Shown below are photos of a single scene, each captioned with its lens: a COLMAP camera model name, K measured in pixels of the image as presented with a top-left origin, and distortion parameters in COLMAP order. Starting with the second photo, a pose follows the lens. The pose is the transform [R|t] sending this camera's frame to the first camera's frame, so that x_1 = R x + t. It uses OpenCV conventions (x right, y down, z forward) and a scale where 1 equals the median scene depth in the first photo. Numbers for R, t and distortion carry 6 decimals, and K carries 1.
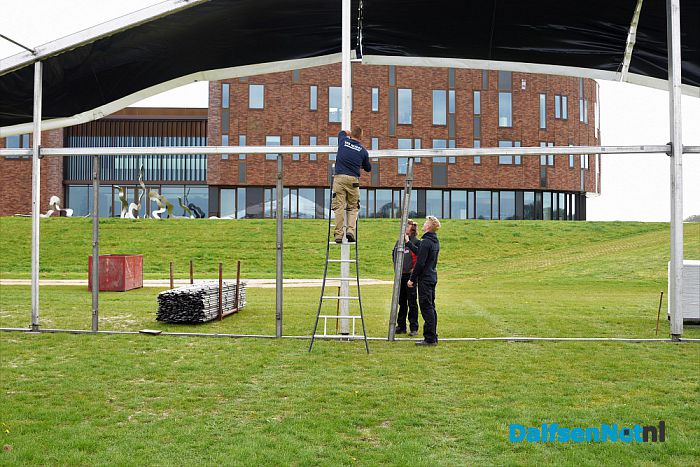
lens RADIAL K [[1012.7, 0, 350.0], [0, 1012.7, 233.1], [0, 0, 1]] dist [-0.014231, 0.000000]
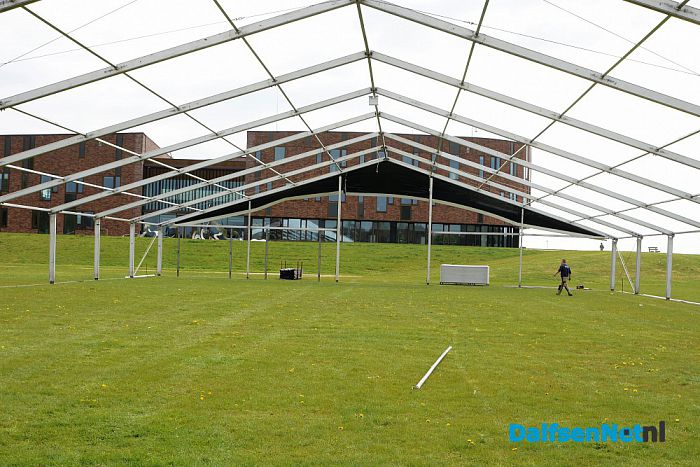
lens RADIAL K [[1012.7, 0, 350.1], [0, 1012.7, 234.0], [0, 0, 1]] dist [-0.014231, 0.000000]
pose [[0.999645, 0.026098, 0.005287, 0.003769], [-0.026003, 0.999513, -0.017247, -0.001229], [-0.005735, 0.017103, 0.999837, -0.537181]]
